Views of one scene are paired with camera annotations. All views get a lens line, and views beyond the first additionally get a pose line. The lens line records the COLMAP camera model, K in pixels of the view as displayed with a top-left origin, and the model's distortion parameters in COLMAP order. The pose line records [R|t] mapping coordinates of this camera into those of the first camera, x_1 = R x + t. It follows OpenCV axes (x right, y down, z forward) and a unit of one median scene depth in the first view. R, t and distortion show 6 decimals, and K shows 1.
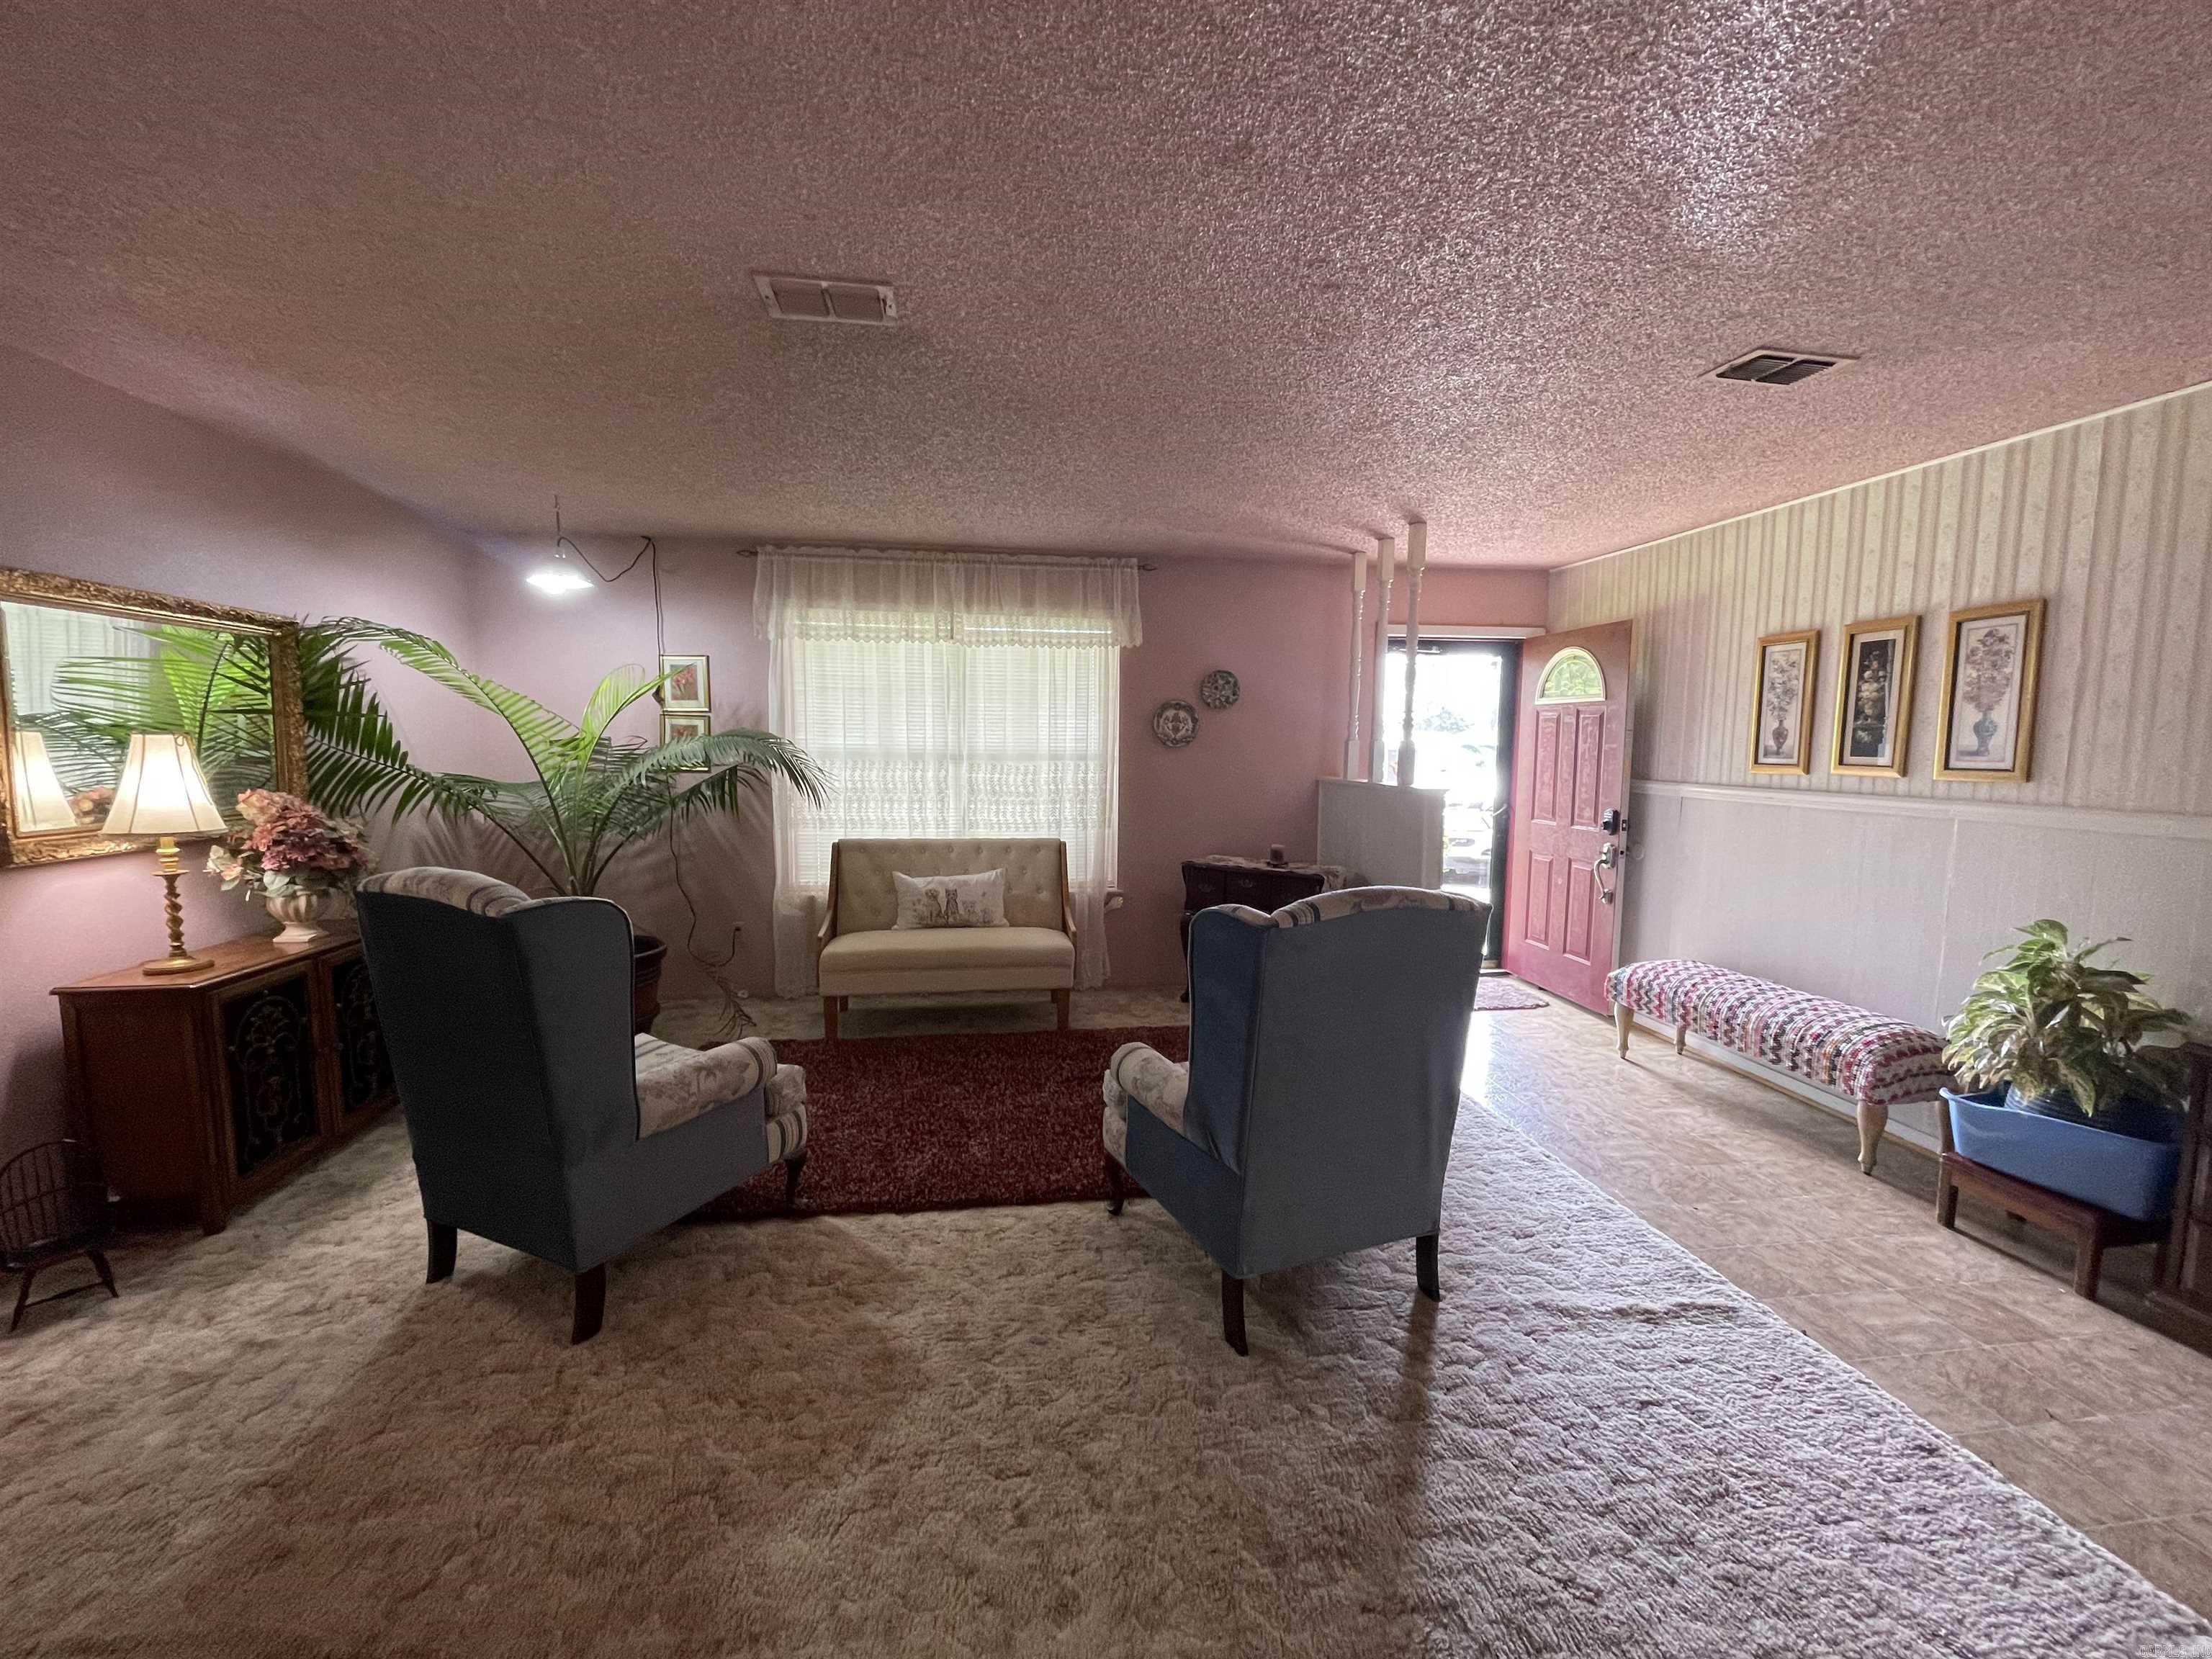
lens RADIAL K [[880.2, 0, 1101.8], [0, 880.2, 831.6], [0, 0, 1]] dist [-0.000111, 0.000622]
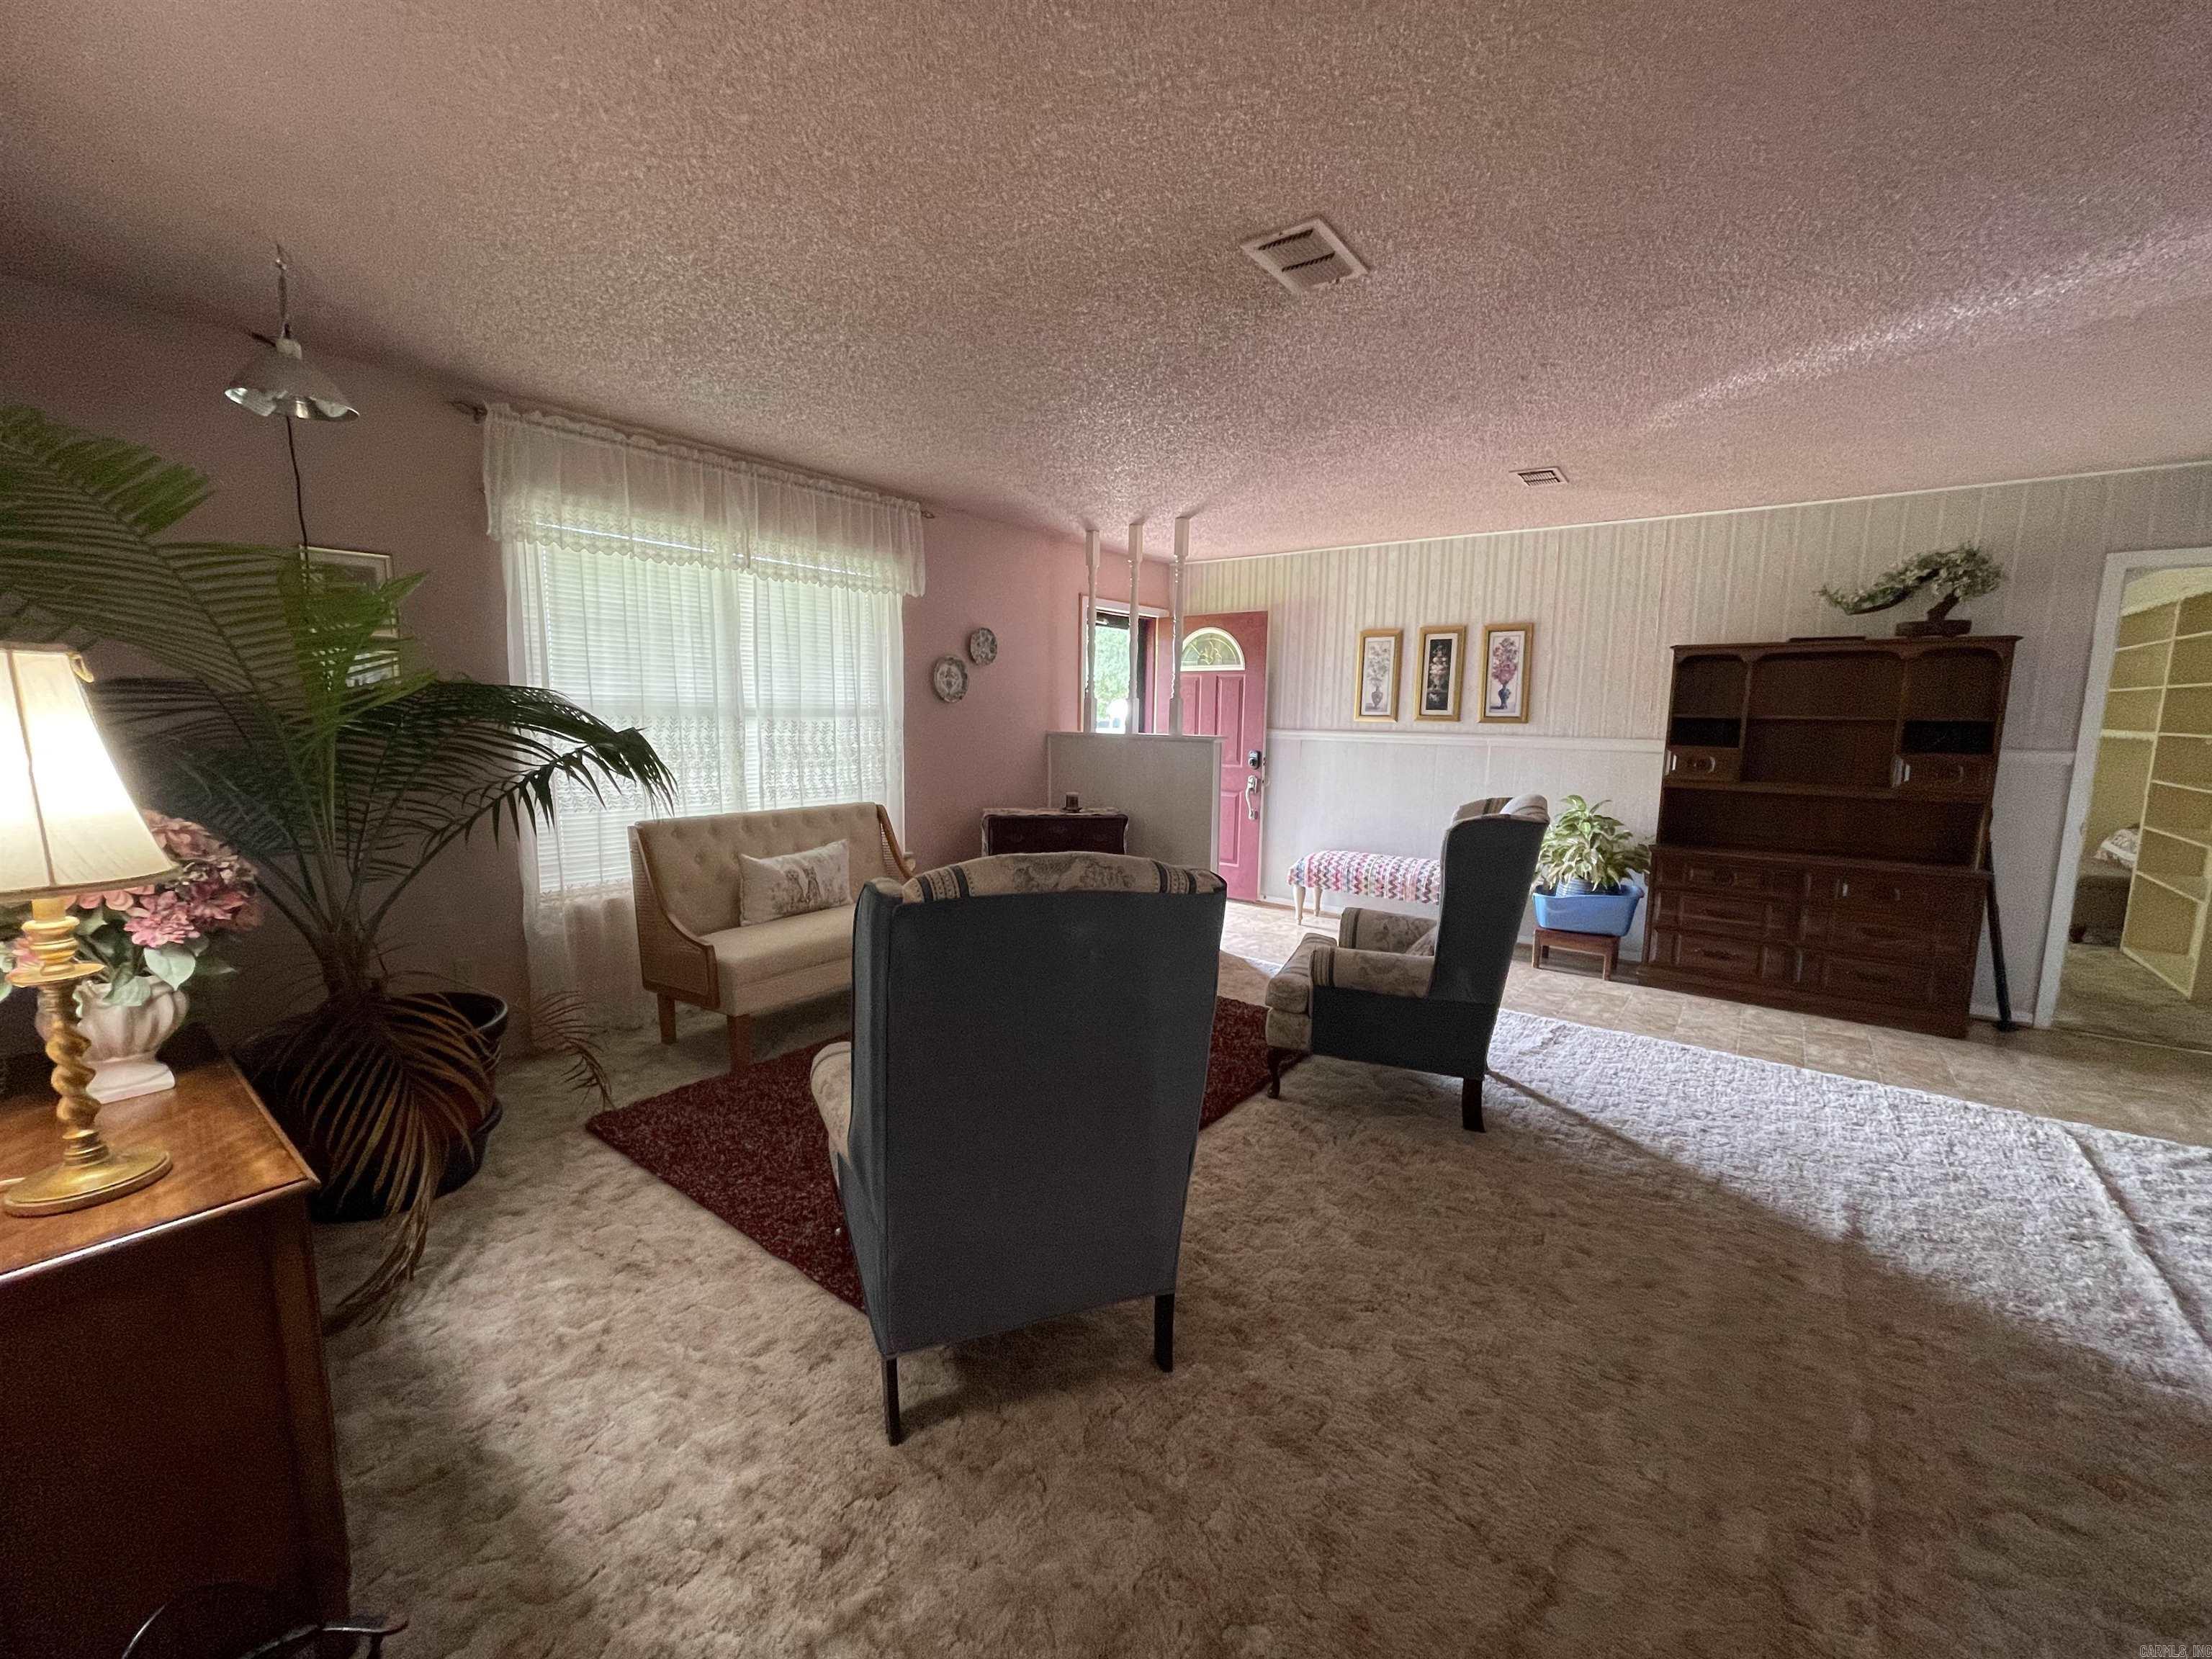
lens RADIAL K [[880.2, 0, 1106.6], [0, 880.2, 828.0], [0, 0, 1]] dist [-0.000111, 0.000622]
pose [[0.718465, -0.092782, 0.689347, -0.553963], [0.063204, 0.995672, 0.068137, -0.013001], [-0.692685, -0.005385, 0.721220, 0.184834]]
